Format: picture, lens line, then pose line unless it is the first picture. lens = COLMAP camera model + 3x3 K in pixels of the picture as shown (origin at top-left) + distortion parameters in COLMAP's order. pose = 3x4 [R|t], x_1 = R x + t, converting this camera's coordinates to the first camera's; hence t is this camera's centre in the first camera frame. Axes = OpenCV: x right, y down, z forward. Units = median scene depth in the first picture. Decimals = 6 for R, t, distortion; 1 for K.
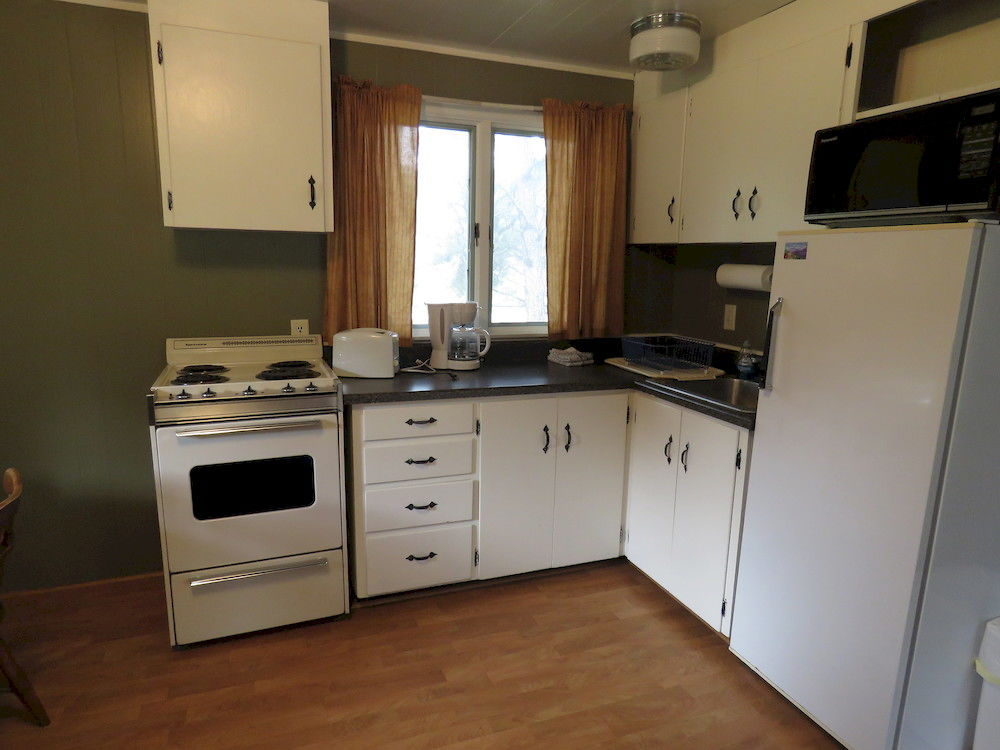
lens RADIAL K [[632.9, 0, 499.5], [0, 632.9, 380.3], [0, 0, 1]] dist [-0.007968, -0.003459]
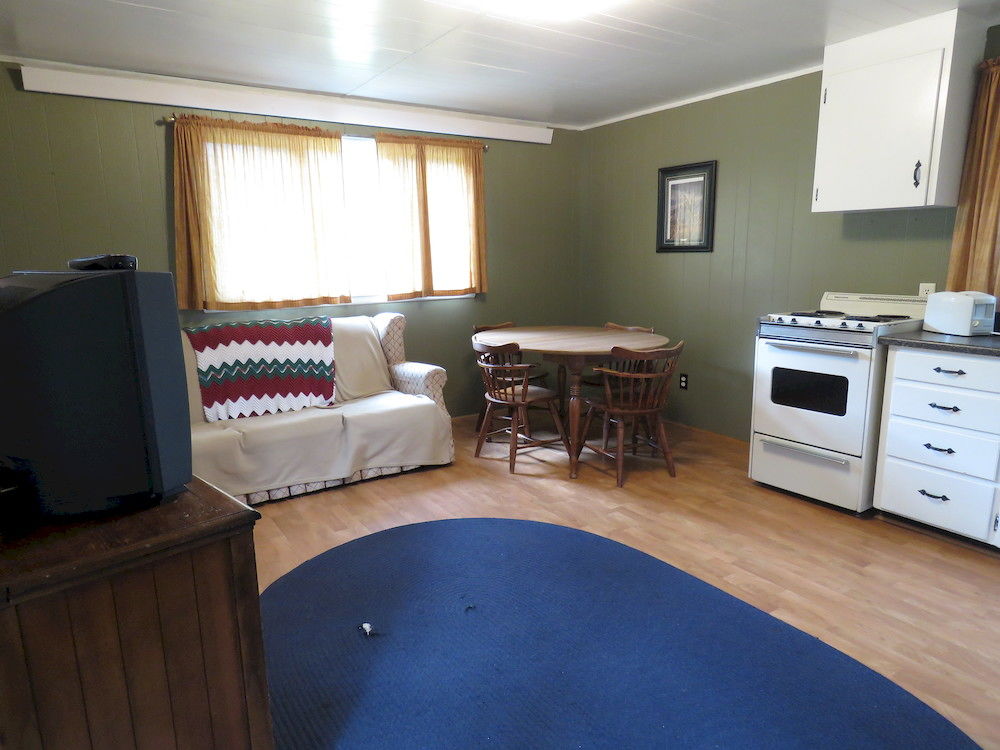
lens RADIAL K [[632.9, 0, 501.1], [0, 632.9, 375.6], [0, 0, 1]] dist [-0.007968, -0.003459]
pose [[0.225603, 0.167408, -0.959728, 0.801355], [-0.166263, 0.977289, 0.131388, 0.060659], [0.959927, 0.129925, 0.248313, -0.029985]]
